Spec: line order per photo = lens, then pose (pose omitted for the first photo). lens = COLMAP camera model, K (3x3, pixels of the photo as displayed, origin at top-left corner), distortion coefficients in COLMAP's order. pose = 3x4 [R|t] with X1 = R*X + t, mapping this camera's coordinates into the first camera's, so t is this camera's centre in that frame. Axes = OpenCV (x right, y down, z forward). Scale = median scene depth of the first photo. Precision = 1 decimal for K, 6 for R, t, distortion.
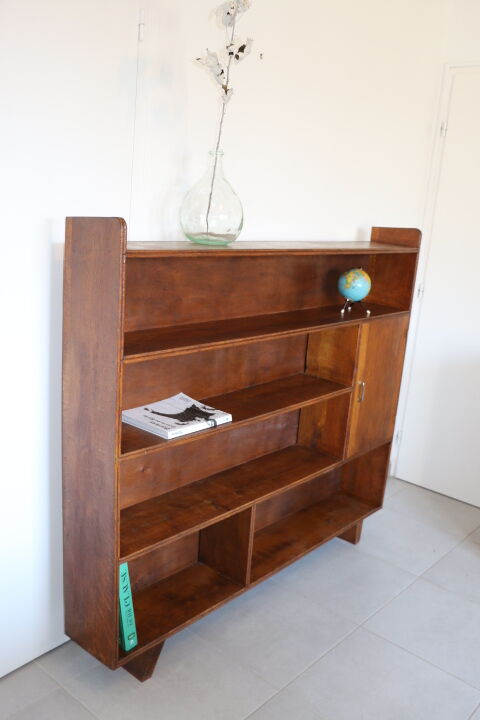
lens RADIAL K [[659.3, 0, 246.2], [0, 659.3, 366.0], [0, 0, 1]] dist [-0.069708, 0.000000]
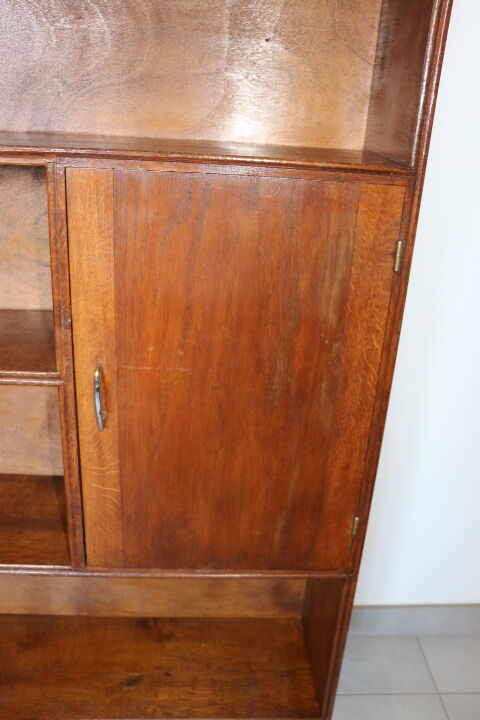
lens RADIAL K [[606.5, 0, 225.1], [0, 606.5, 357.2], [0, 0, 1]] dist [-0.086407, 0.017232]
pose [[0.680642, 0.244629, -0.690567, 0.476609], [-0.190855, 0.969264, 0.155244, -0.041552], [0.707320, 0.026133, 0.706411, 0.975122]]
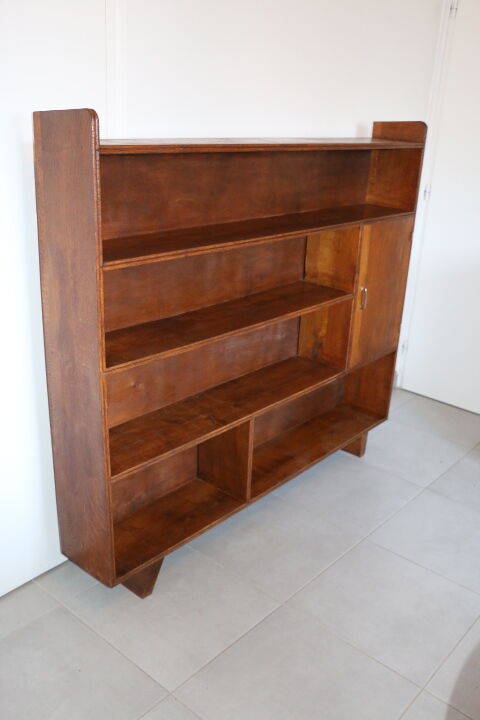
lens RADIAL K [[666.2, 0, 241.4], [0, 666.2, 357.0], [0, 0, 1]] dist [-0.092533, 0.000000]
pose [[0.999454, -0.027179, -0.018778, 0.016749], [0.029088, 0.993476, 0.110269, 0.014593], [0.015658, -0.110755, 0.993724, 0.044493]]
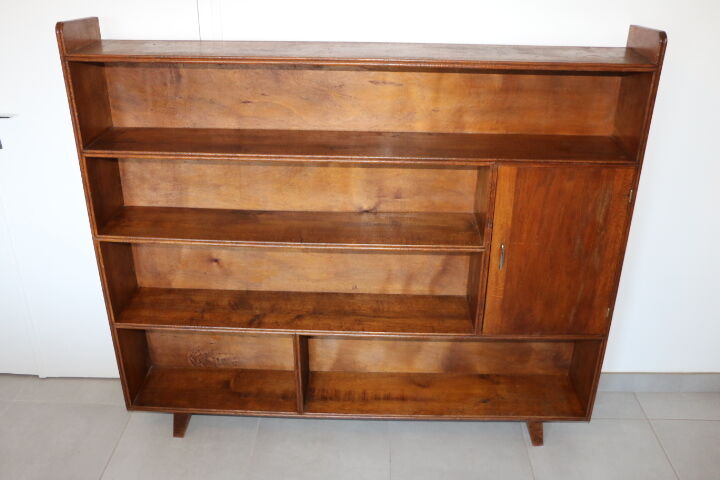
lens RADIAL K [[659.3, 0, 360.5], [0, 659.3, 243.6], [0, 0, 1]] dist [-0.069708, 0.000000]
pose [[0.635558, 0.283703, -0.718038, 0.698039], [-0.156422, 0.958066, 0.240087, -0.147892], [0.756041, -0.040272, 0.653284, 0.464151]]
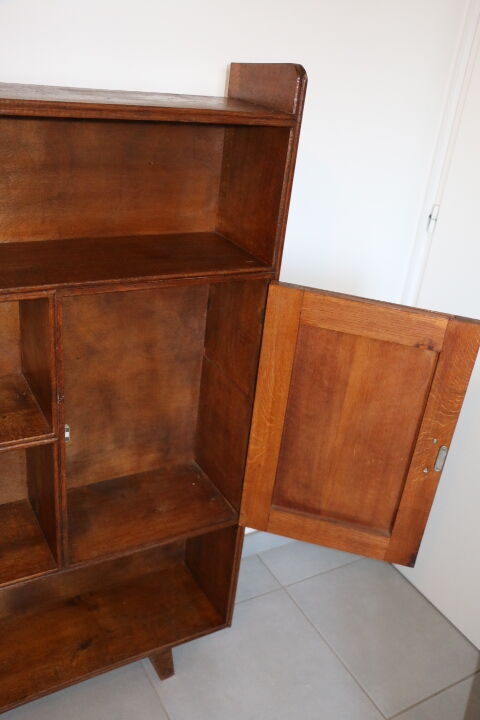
lens RADIAL K [[666.2, 0, 241.5], [0, 666.2, 364.0], [0, 0, 1]] dist [-0.092533, 0.000000]
pose [[0.943887, 0.167590, -0.284590, 0.454971], [-0.118591, 0.976206, 0.181544, -0.123932], [0.308244, -0.137607, 0.941302, 0.722170]]
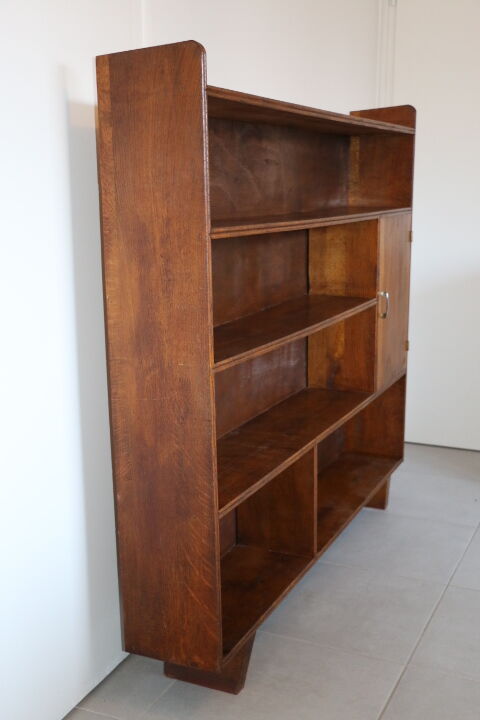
lens RADIAL K [[862.4, 0, 239.8], [0, 862.4, 359.7], [0, 0, 1]] dist [0.003654, 0.000000]
pose [[0.959918, -0.140370, 0.242597, -0.307082], [0.149906, 0.988473, -0.021212, 0.118972], [-0.236823, 0.056728, 0.969895, 0.021284]]
